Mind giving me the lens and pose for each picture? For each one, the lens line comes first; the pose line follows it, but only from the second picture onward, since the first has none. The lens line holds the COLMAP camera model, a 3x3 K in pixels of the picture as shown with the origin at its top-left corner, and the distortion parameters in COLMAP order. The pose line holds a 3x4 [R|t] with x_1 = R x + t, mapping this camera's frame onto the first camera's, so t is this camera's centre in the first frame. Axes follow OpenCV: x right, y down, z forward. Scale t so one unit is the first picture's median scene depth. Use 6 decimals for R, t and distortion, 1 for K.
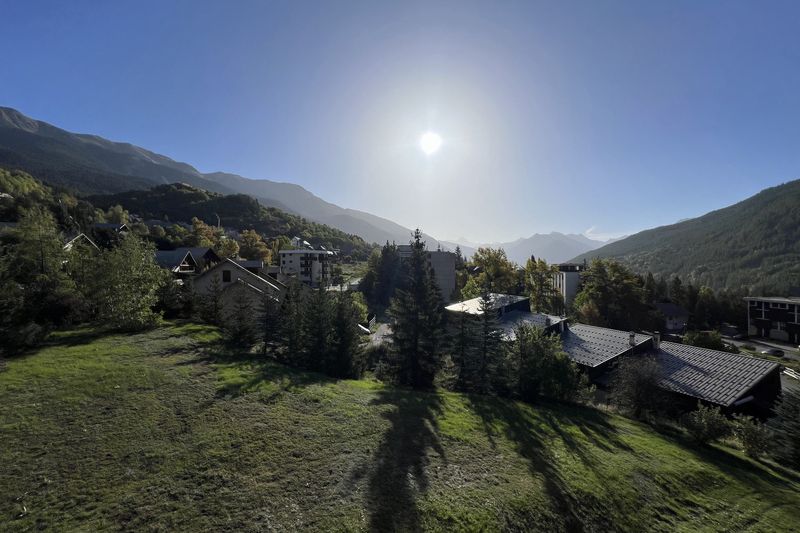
lens RADIAL K [[321.5, 0, 402.0], [0, 321.5, 267.2], [0, 0, 1]] dist [-0.000700, 0.000300]
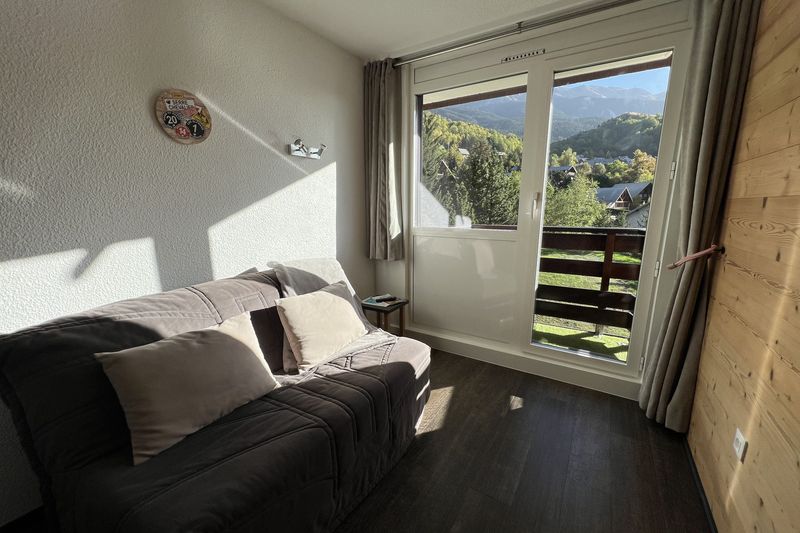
lens RADIAL K [[321.5, 0, 399.6], [0, 321.5, 270.6], [0, 0, 1]] dist [-0.000700, 0.000300]
pose [[0.375497, 0.186282, -0.907910, 0.083661], [0.001365, 0.979481, 0.201531, 0.006000], [0.926823, -0.076913, 0.367538, -0.121452]]
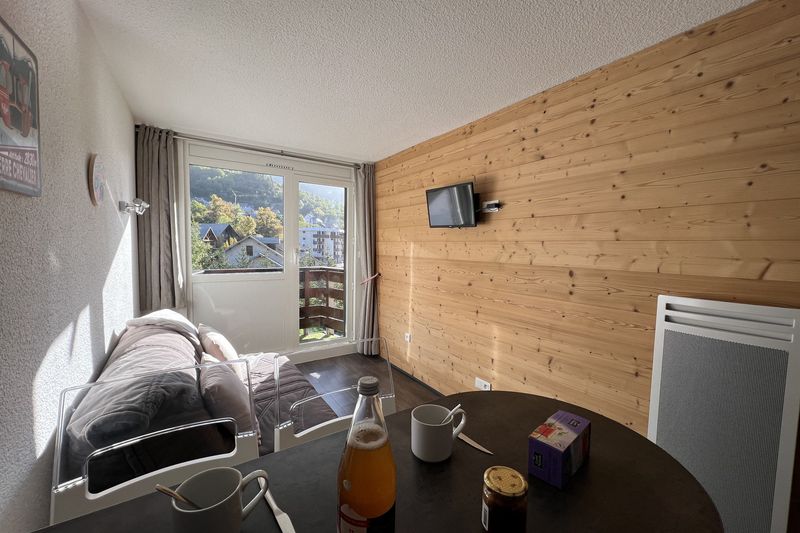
lens RADIAL K [[321.5, 0, 400.6], [0, 321.5, 268.0], [0, 0, 1]] dist [-0.000700, 0.000300]
pose [[0.998909, 0.022762, -0.040780, 0.066265], [-0.019931, 0.997449, 0.068545, 0.000227], [0.042236, -0.067657, 0.996814, -0.199841]]
